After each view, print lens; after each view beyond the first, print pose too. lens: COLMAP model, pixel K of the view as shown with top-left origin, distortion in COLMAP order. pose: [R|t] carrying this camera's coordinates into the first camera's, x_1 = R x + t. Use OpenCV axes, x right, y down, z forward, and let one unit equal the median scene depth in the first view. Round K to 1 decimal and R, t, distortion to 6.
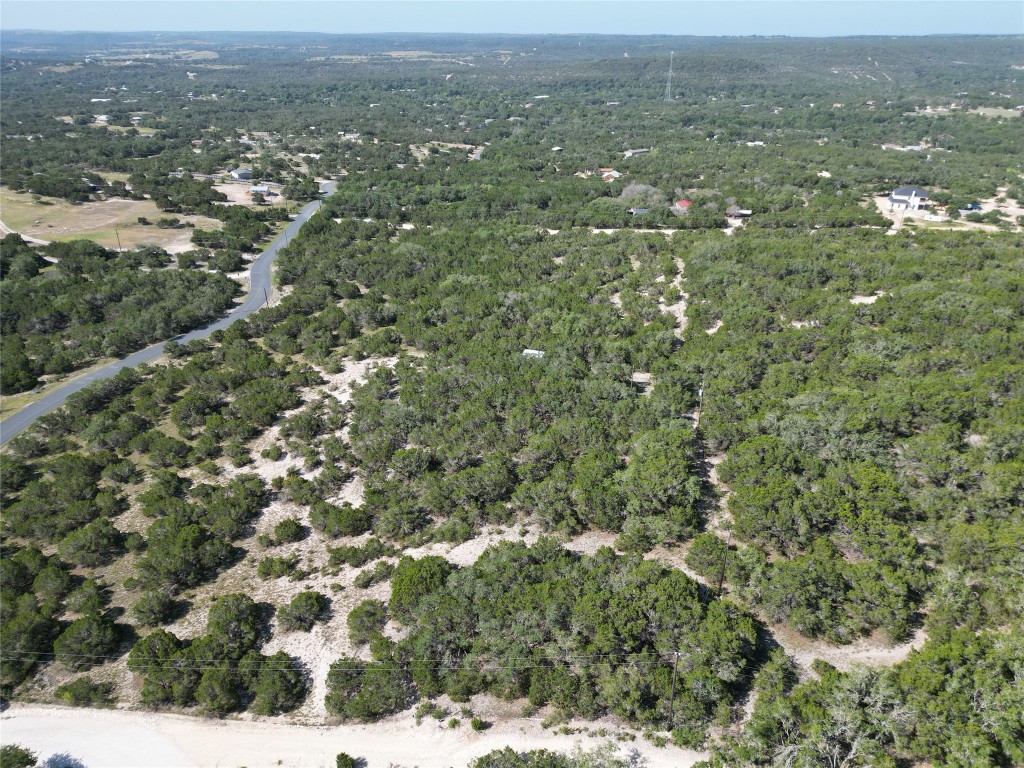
lens RADIAL K [[717.4, 0, 502.8], [0, 717.4, 376.6], [0, 0, 1]] dist [0.064224, -0.050020]
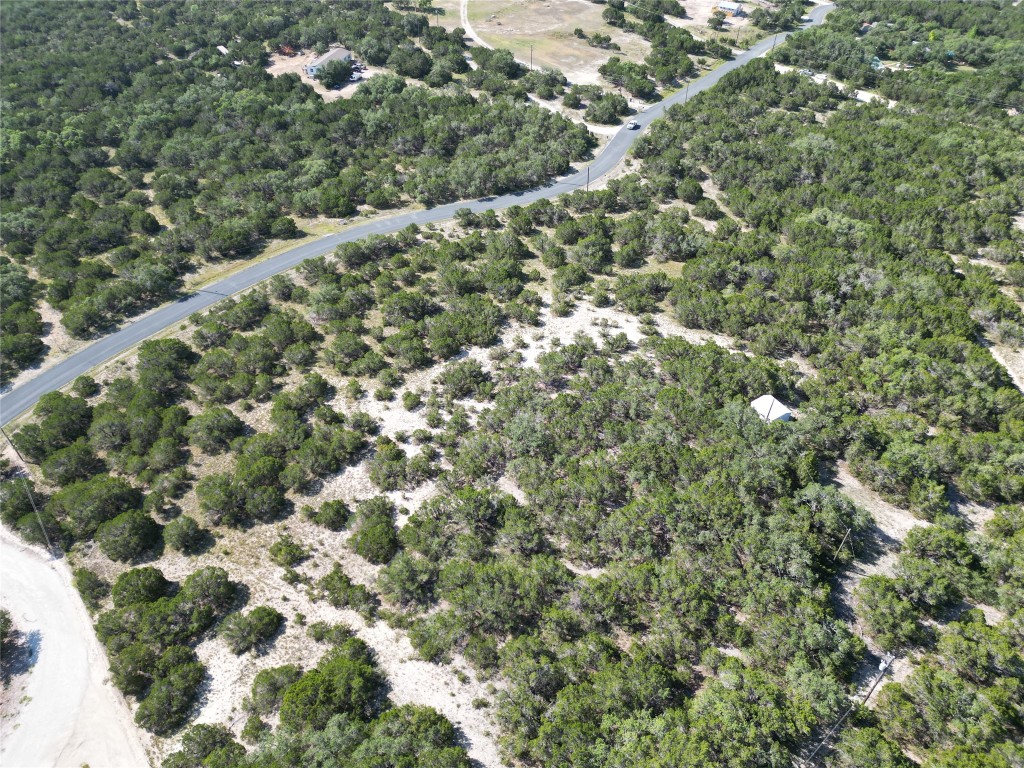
lens RADIAL K [[717.4, 0, 512.5], [0, 717.4, 375.9], [0, 0, 1]] dist [0.064224, -0.050020]
pose [[0.765987, 0.415770, -0.490305, 0.043457], [-0.275014, 0.901317, 0.334656, -0.053156], [0.581060, -0.121501, 0.804740, 0.071117]]
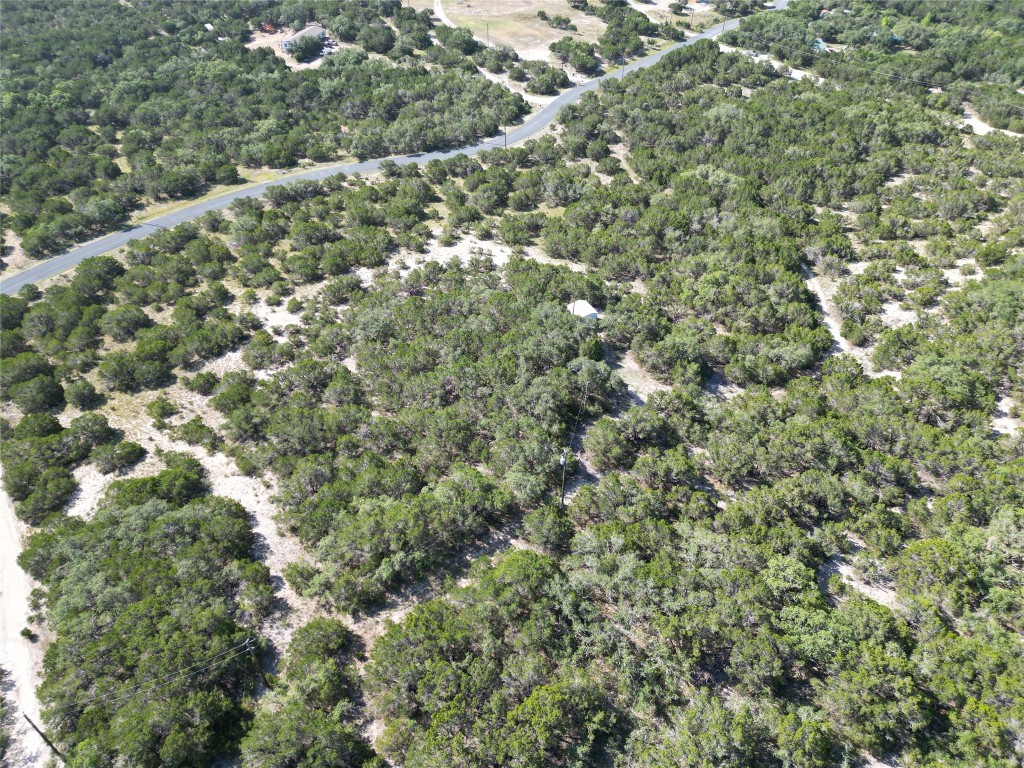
lens RADIAL K [[717.4, 0, 509.2], [0, 717.4, 375.4], [0, 0, 1]] dist [0.064224, -0.050020]
pose [[0.735065, 0.436650, -0.518668, 0.104455], [-0.286693, 0.893422, 0.345838, -0.052878], [0.614400, -0.105515, 0.781908, 0.072094]]
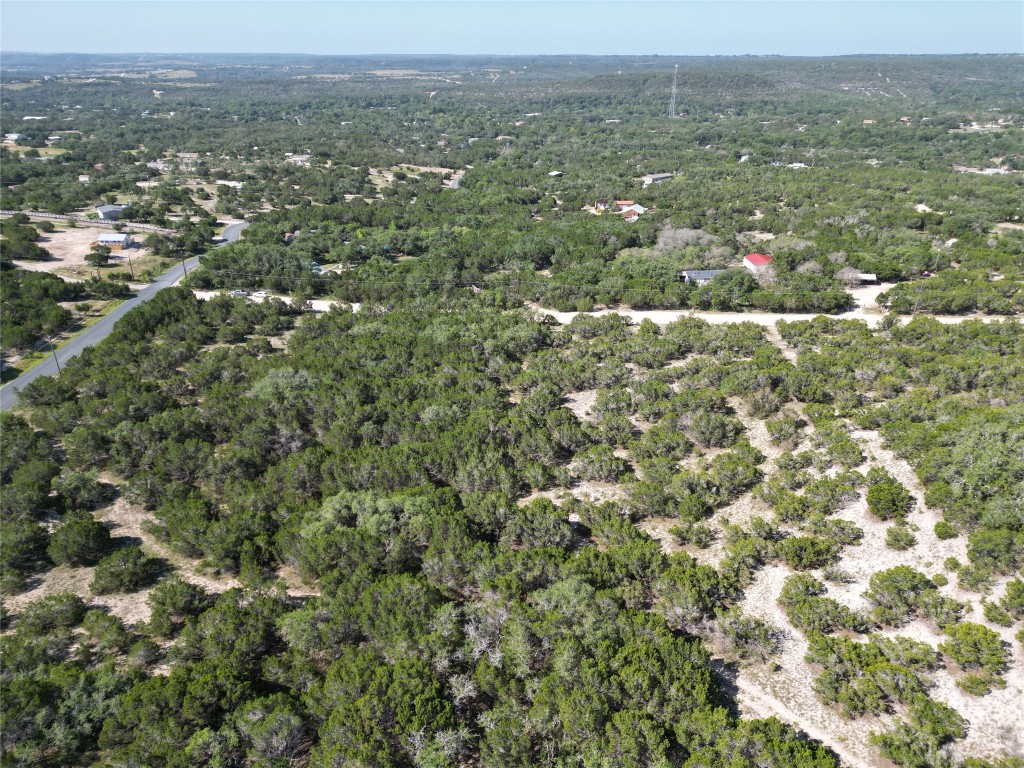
lens RADIAL K [[717.4, 0, 514.1], [0, 717.4, 379.6], [0, 0, 1]] dist [0.064224, -0.050020]
pose [[0.999642, -0.010497, 0.024607, 0.007426], [0.011037, 0.999699, -0.021922, -0.070471], [-0.024369, 0.022186, 0.999457, 0.208867]]
